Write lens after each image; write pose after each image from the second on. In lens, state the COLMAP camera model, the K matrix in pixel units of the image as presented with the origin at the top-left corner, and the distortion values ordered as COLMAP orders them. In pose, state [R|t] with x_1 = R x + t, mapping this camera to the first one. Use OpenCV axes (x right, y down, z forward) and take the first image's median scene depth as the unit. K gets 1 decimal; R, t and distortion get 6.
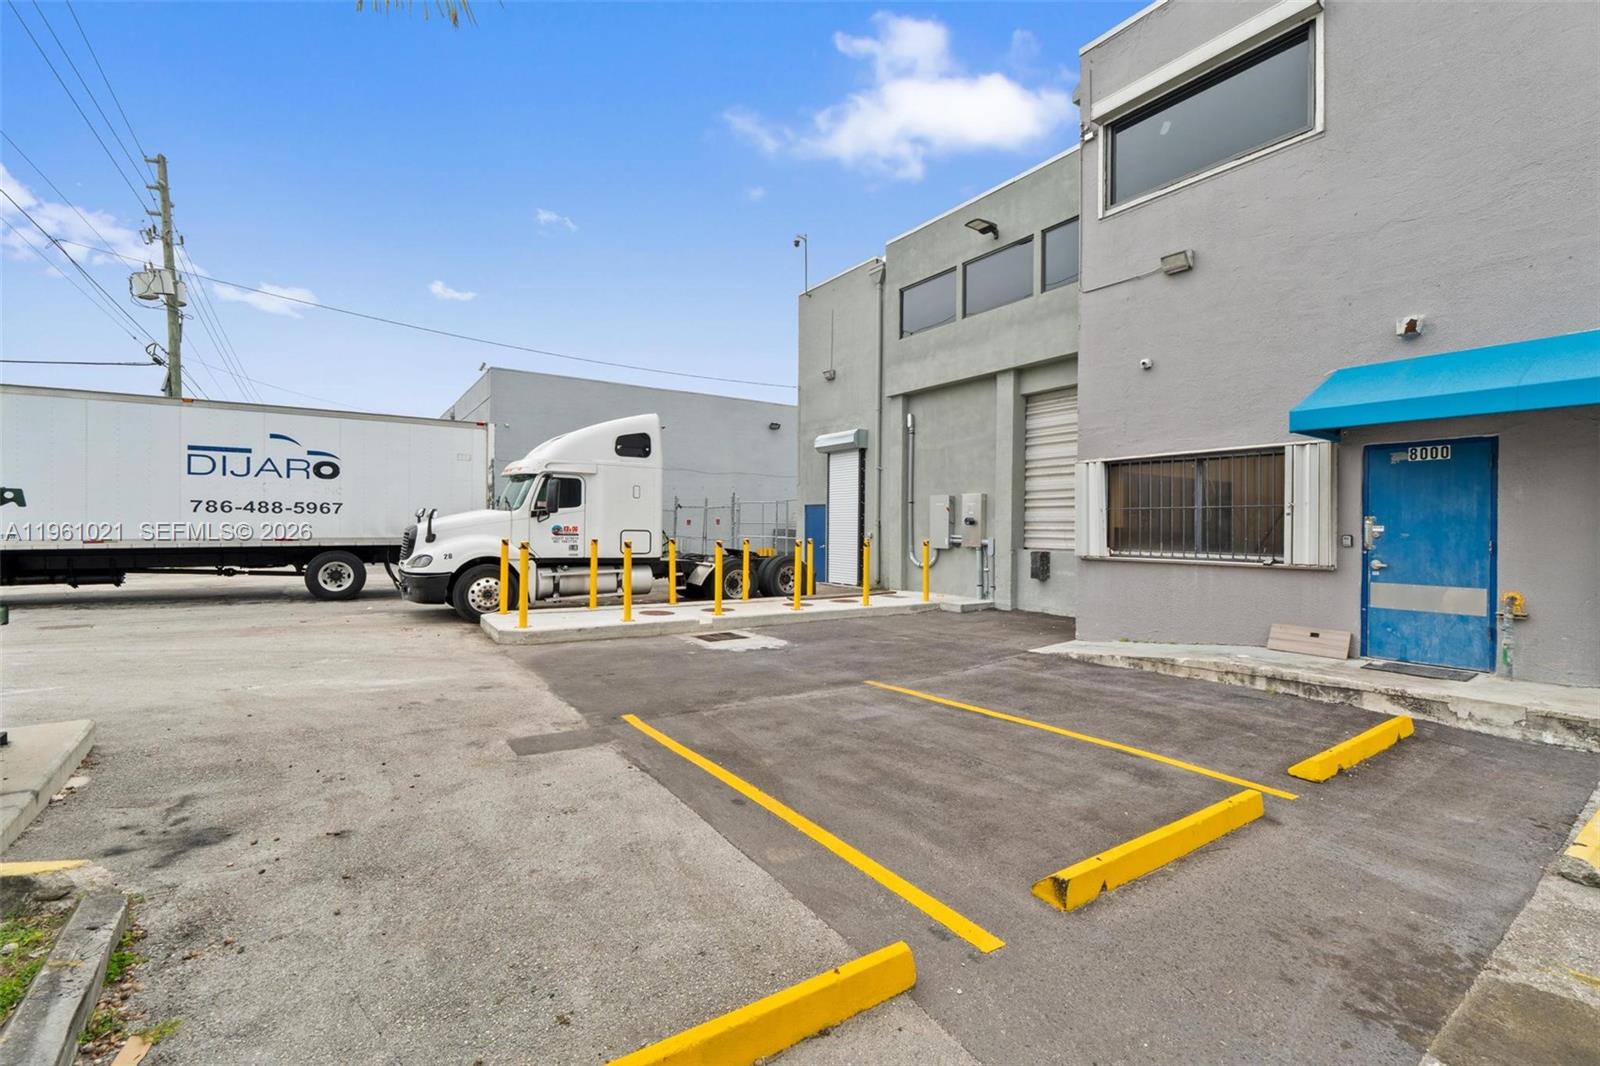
lens RADIAL K [[682.0, 0, 805.0], [0, 682.0, 532.1], [0, 0, 1]] dist [-0.006138, -0.000148]
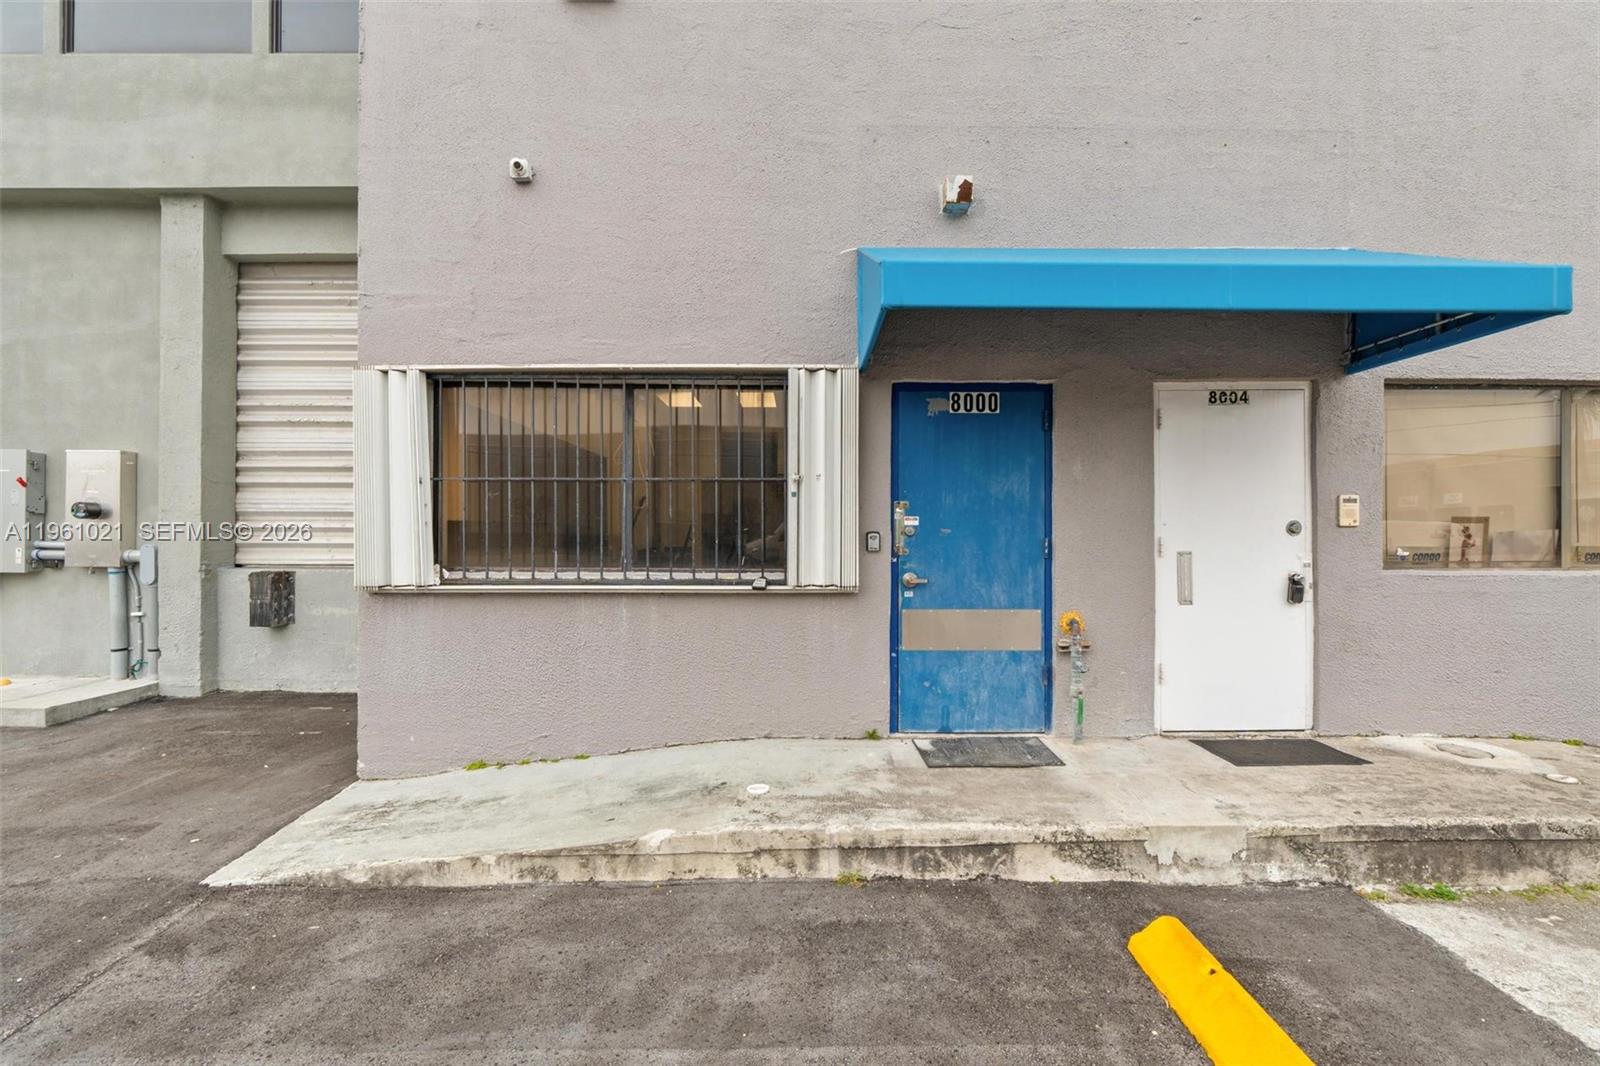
lens RADIAL K [[682.0, 0, 805.0], [0, 682.0, 532.1], [0, 0, 1]] dist [-0.006138, -0.000148]
pose [[0.560141, -0.005841, 0.828377, 0.239028], [0.008156, 0.999966, 0.001535, 0.002845], [-0.828357, 0.005897, 0.560169, 0.623482]]
